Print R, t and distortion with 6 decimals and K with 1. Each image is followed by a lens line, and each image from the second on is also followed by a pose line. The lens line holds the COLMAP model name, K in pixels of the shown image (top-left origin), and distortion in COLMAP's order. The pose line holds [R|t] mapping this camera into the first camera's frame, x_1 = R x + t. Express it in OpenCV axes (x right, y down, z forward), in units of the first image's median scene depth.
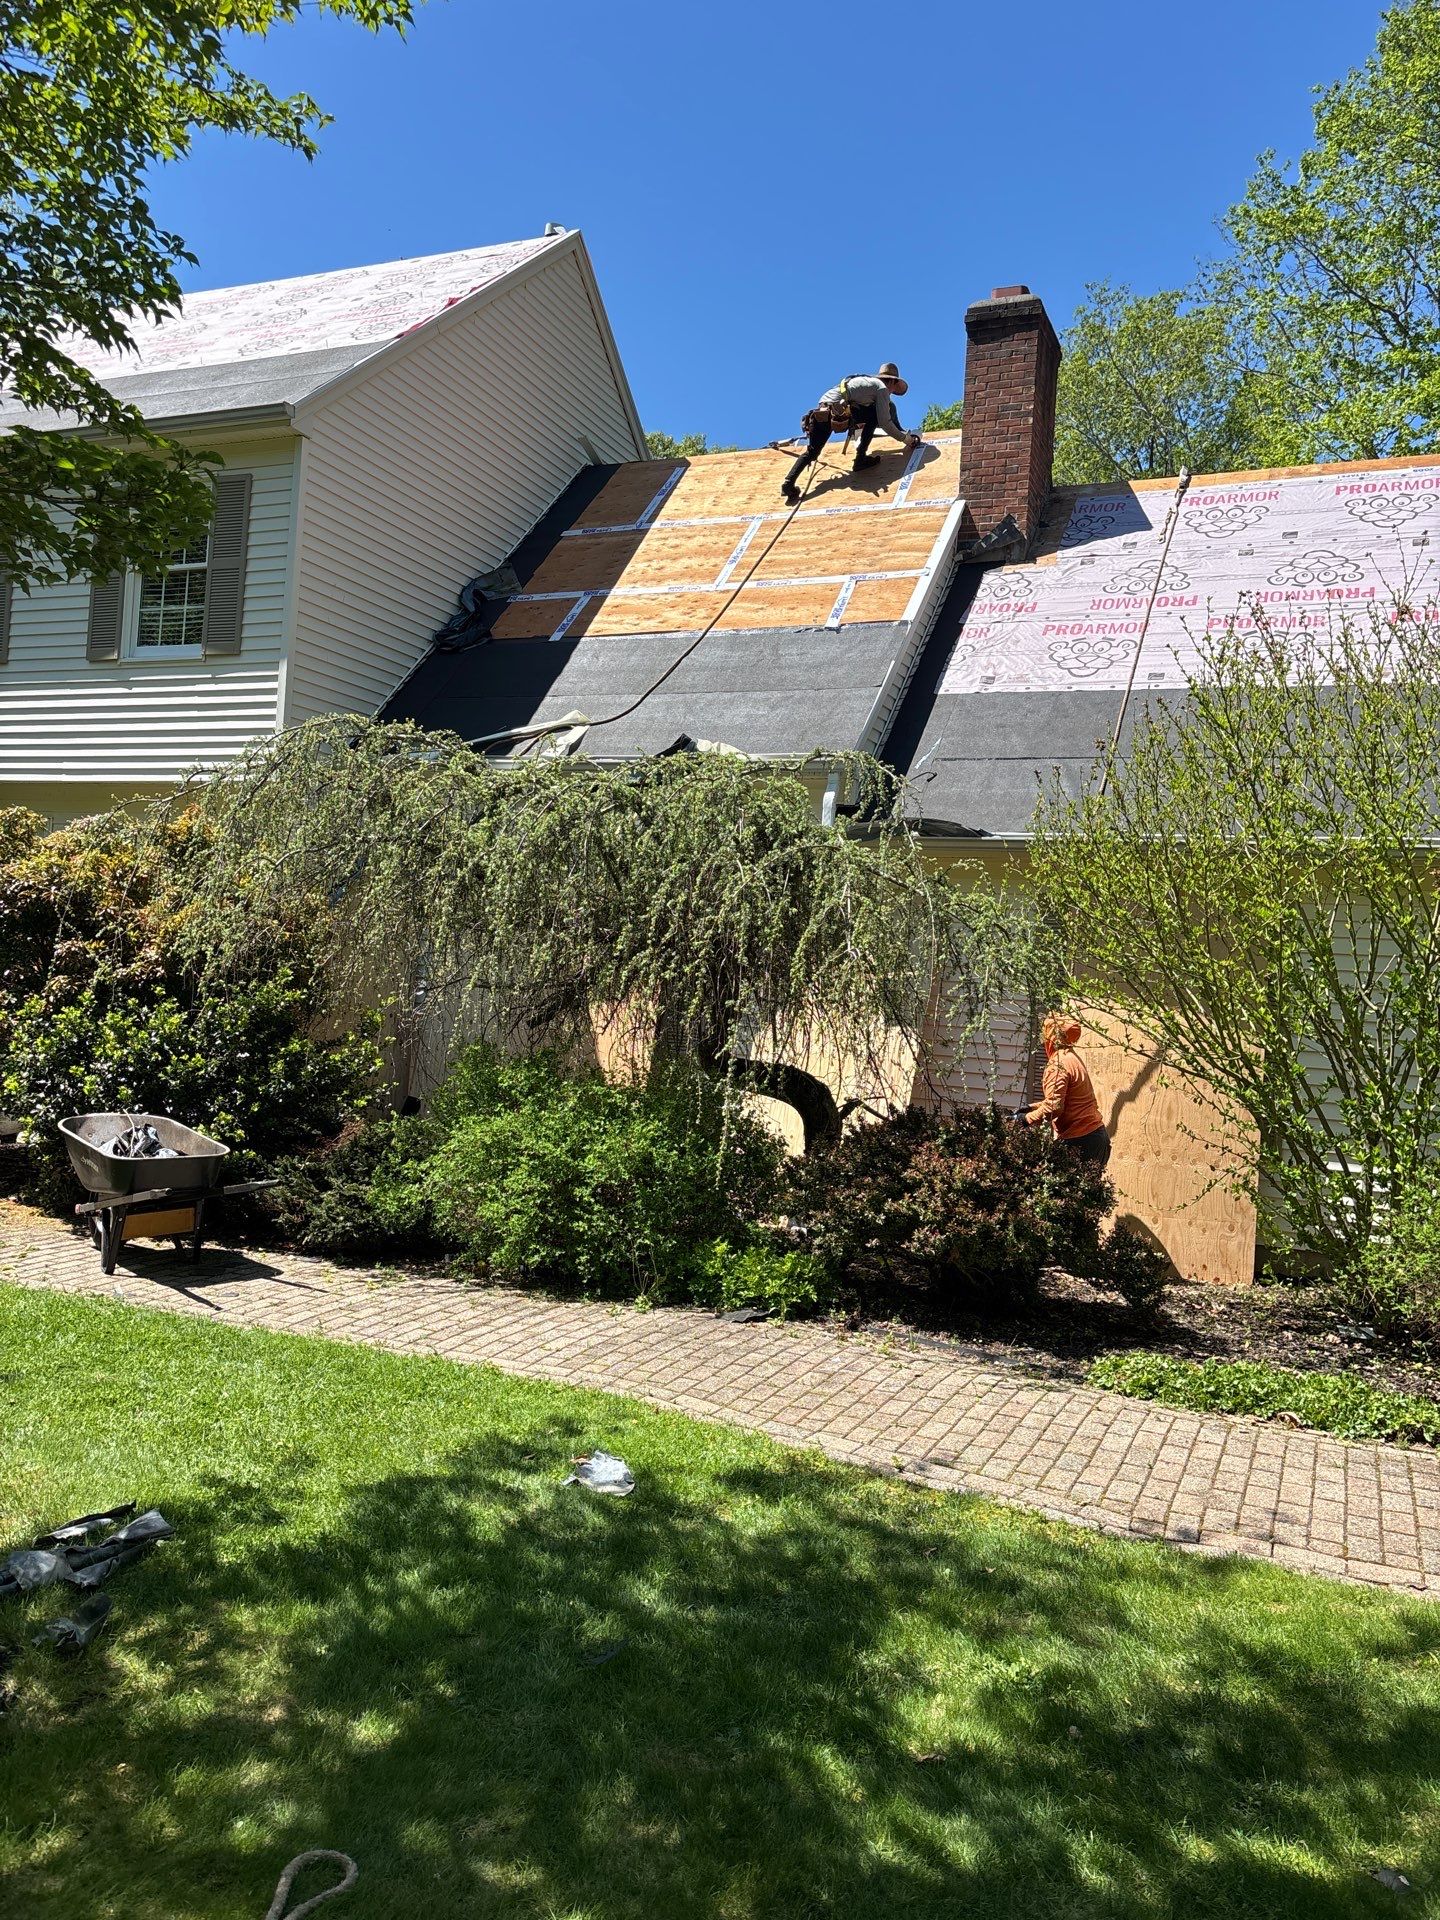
lens RADIAL K [[1465.3, 0, 720.0], [0, 1465.3, 960.0], [0, 0, 1]] dist [0.002567, -0.005209]
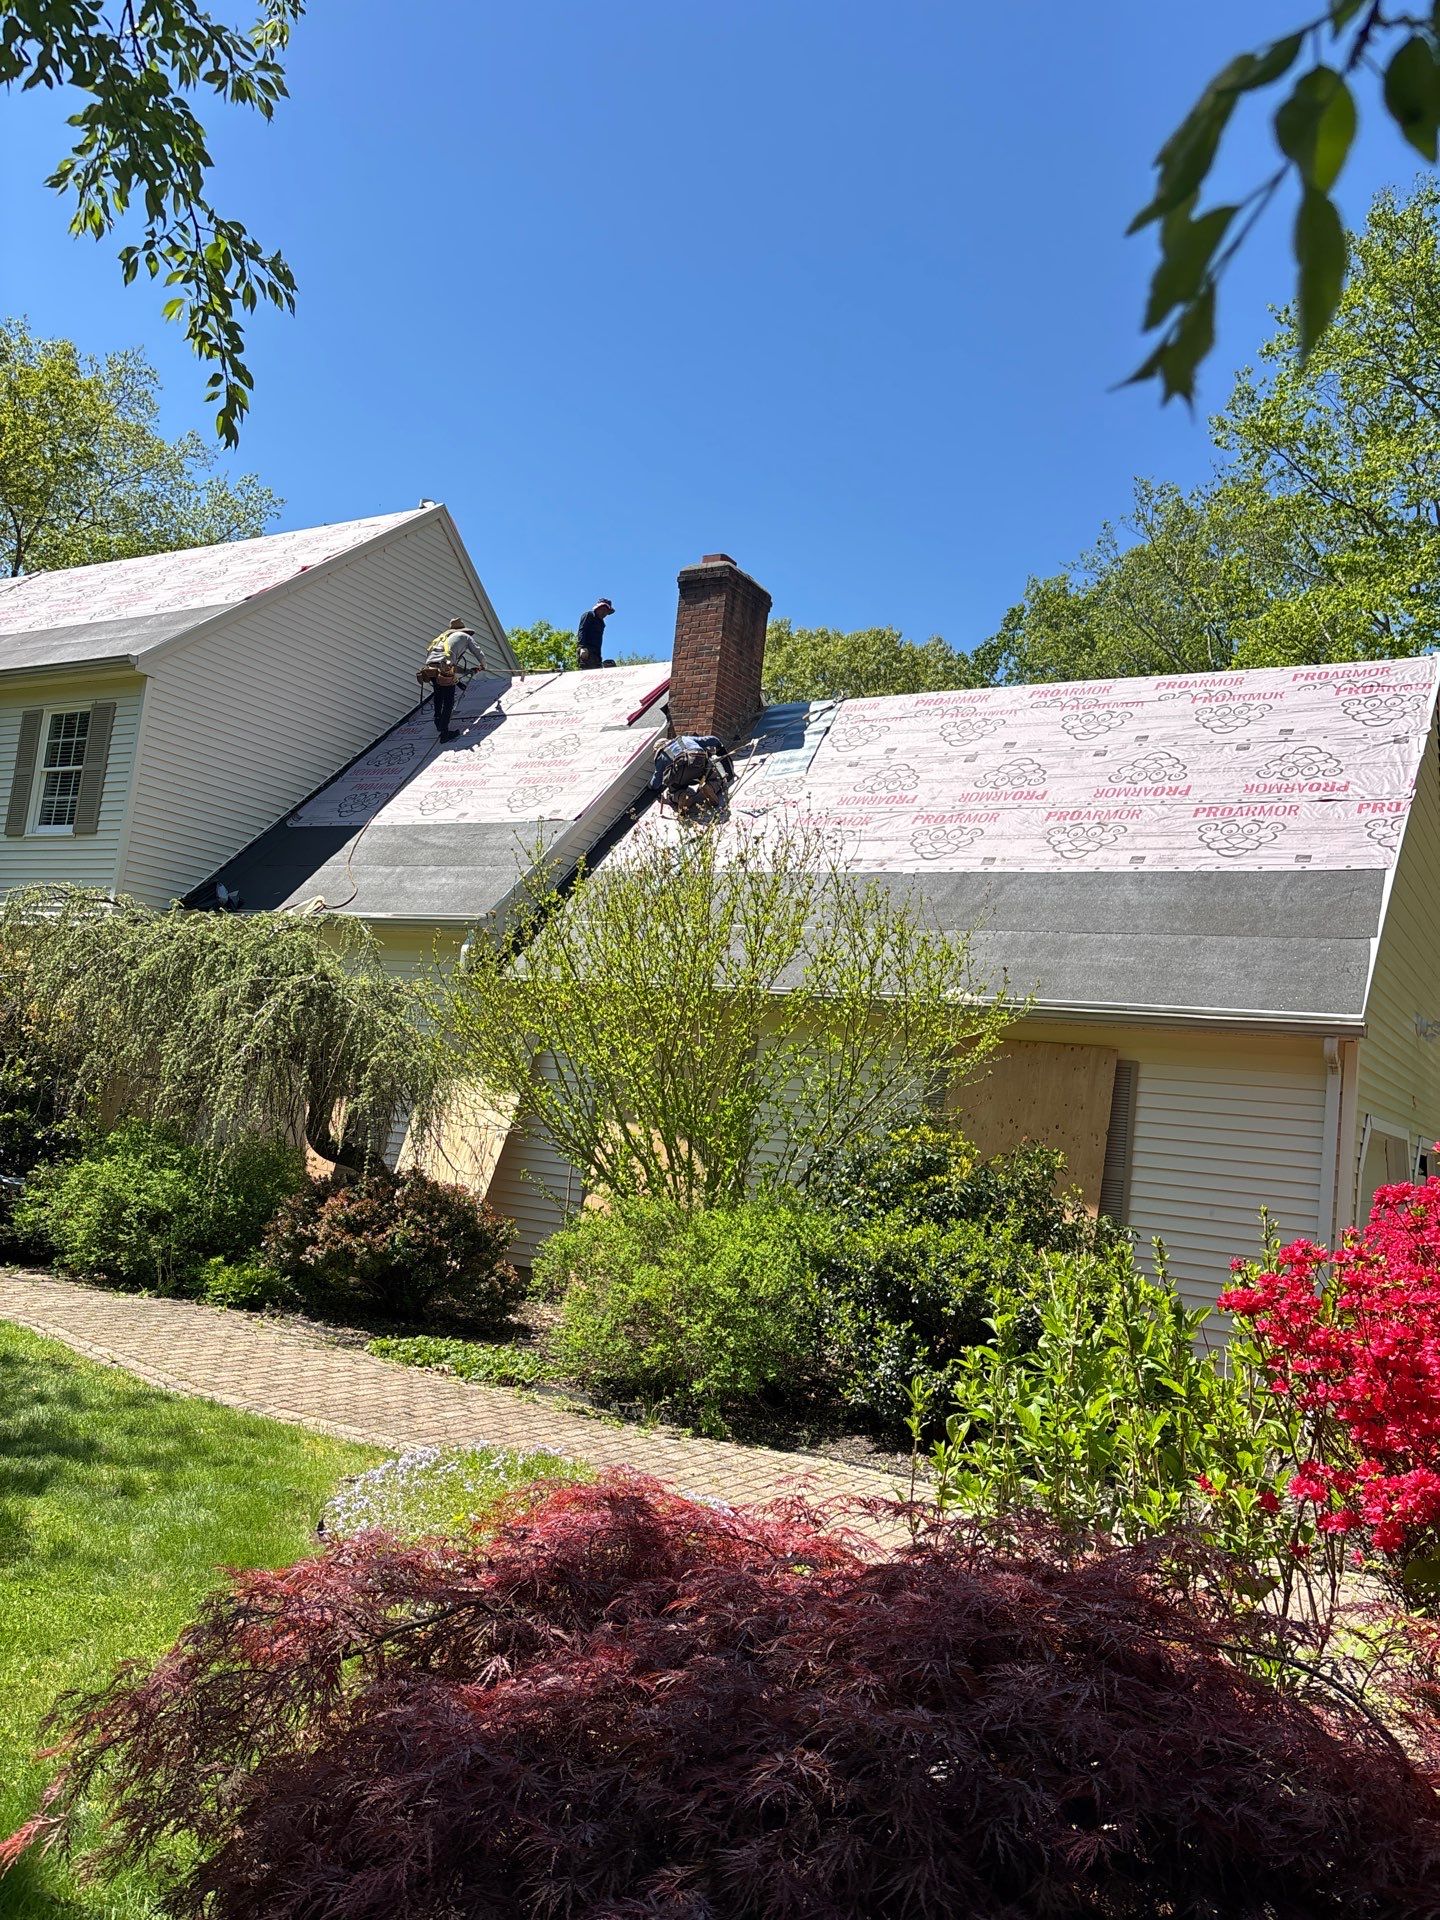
lens RADIAL K [[1476.7, 0, 720.0], [0, 1476.7, 960.0], [0, 0, 1]] dist [-0.062694, -0.004545]
pose [[0.990861, 0.028157, -0.131918, 0.386059], [-0.043240, 0.992664, -0.112907, 0.028619], [0.127771, 0.117580, 0.984809, -0.204341]]
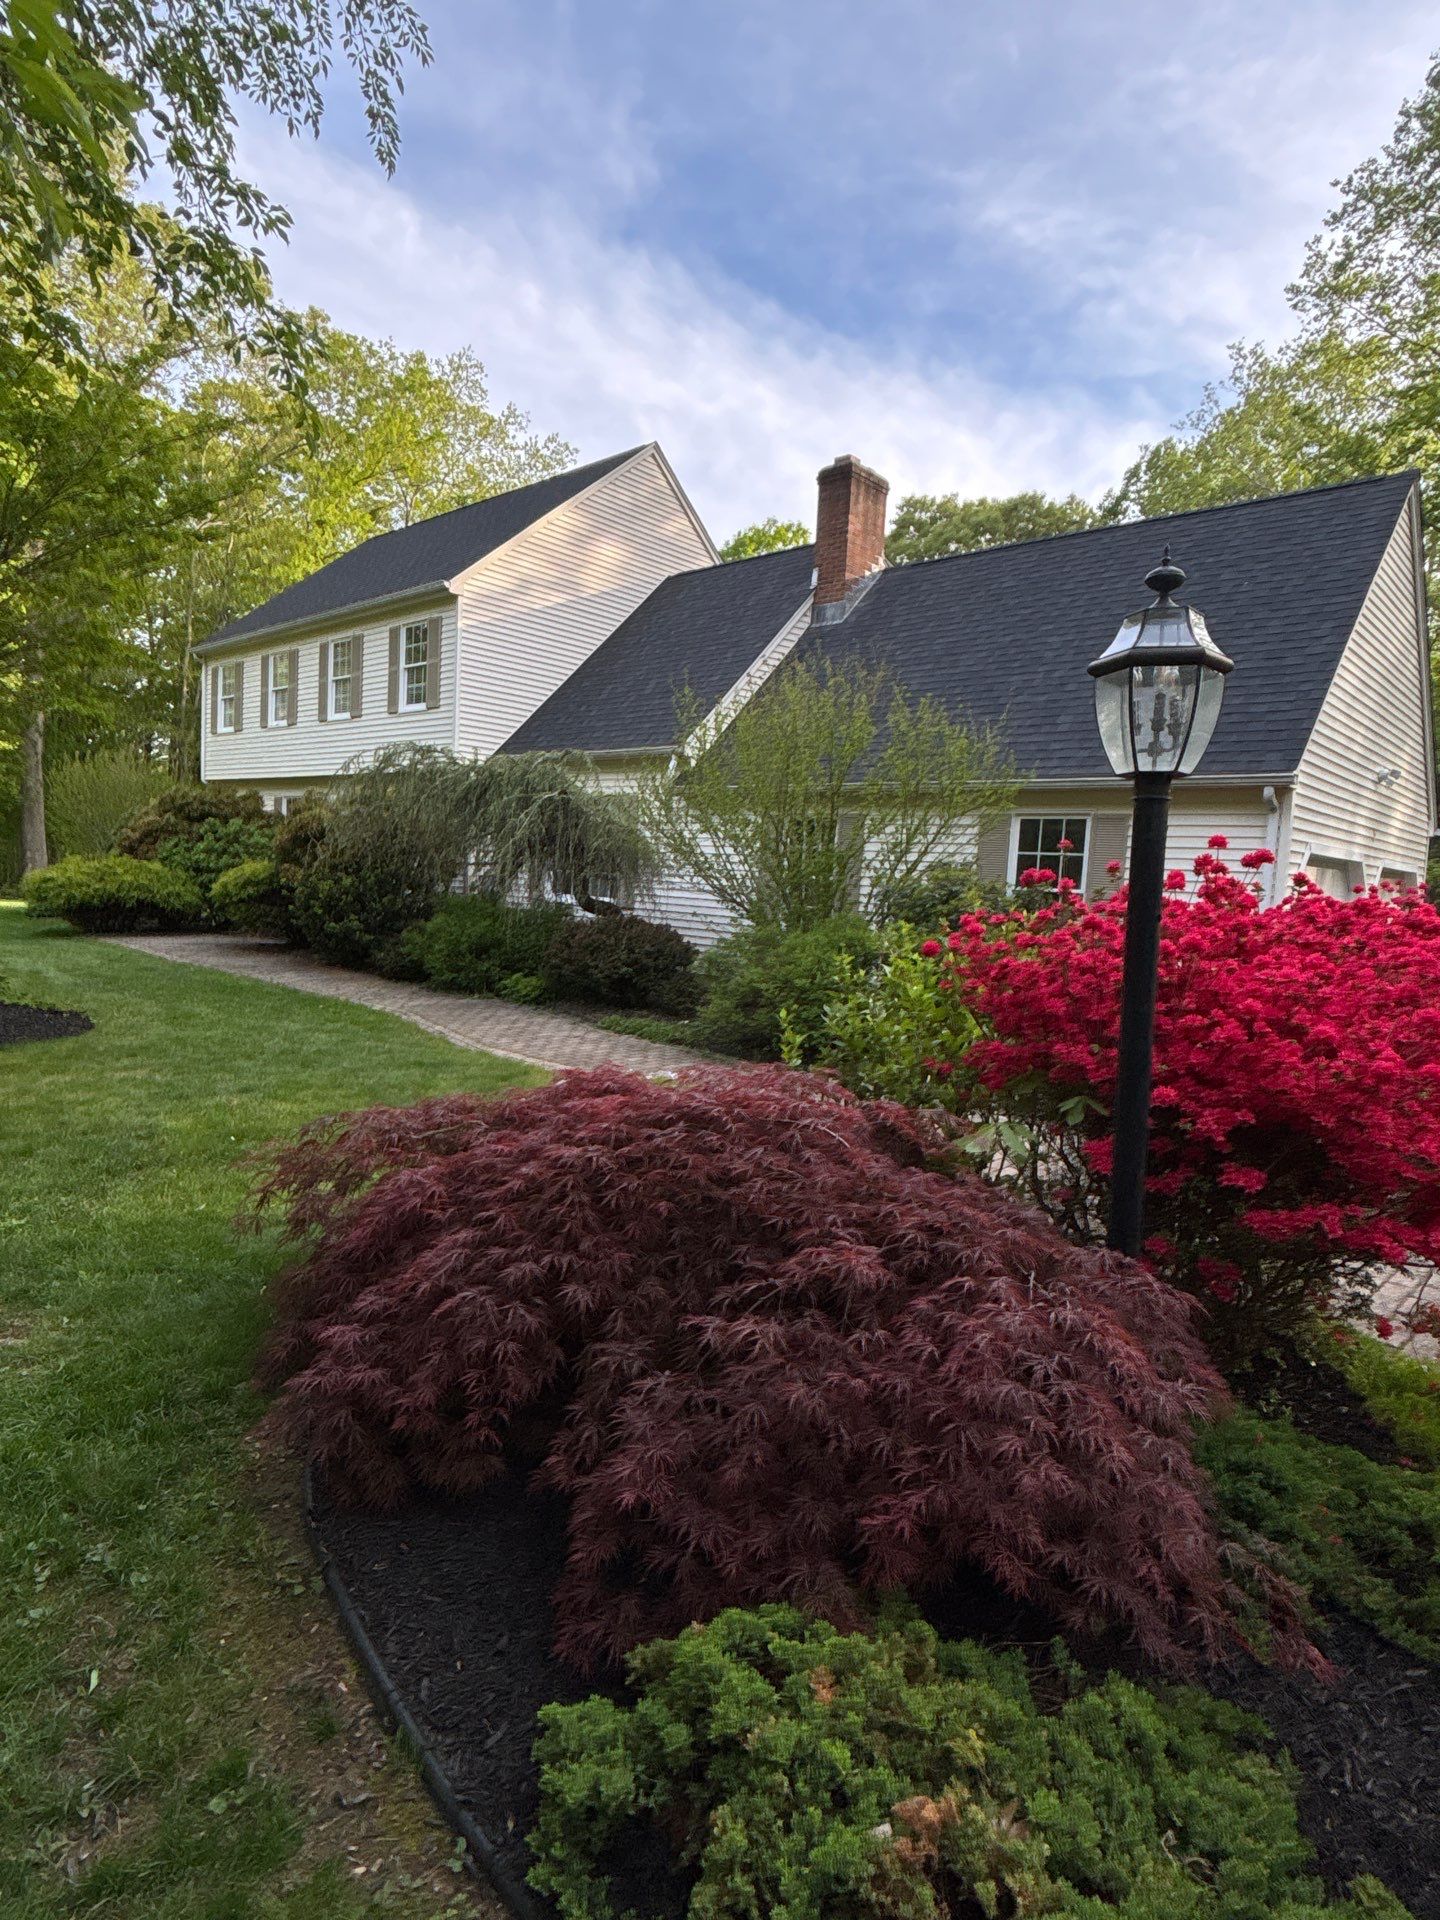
lens RADIAL K [[1058.4, 0, 720.5], [0, 1058.4, 991.6], [0, 0, 1]] dist [-0.000774, -0.049162]
pose [[0.939863, 0.030873, -0.340152, 0.507818], [-0.000820, 0.996107, 0.088143, 0.049241], [0.341550, -0.082564, 0.936230, -0.242131]]
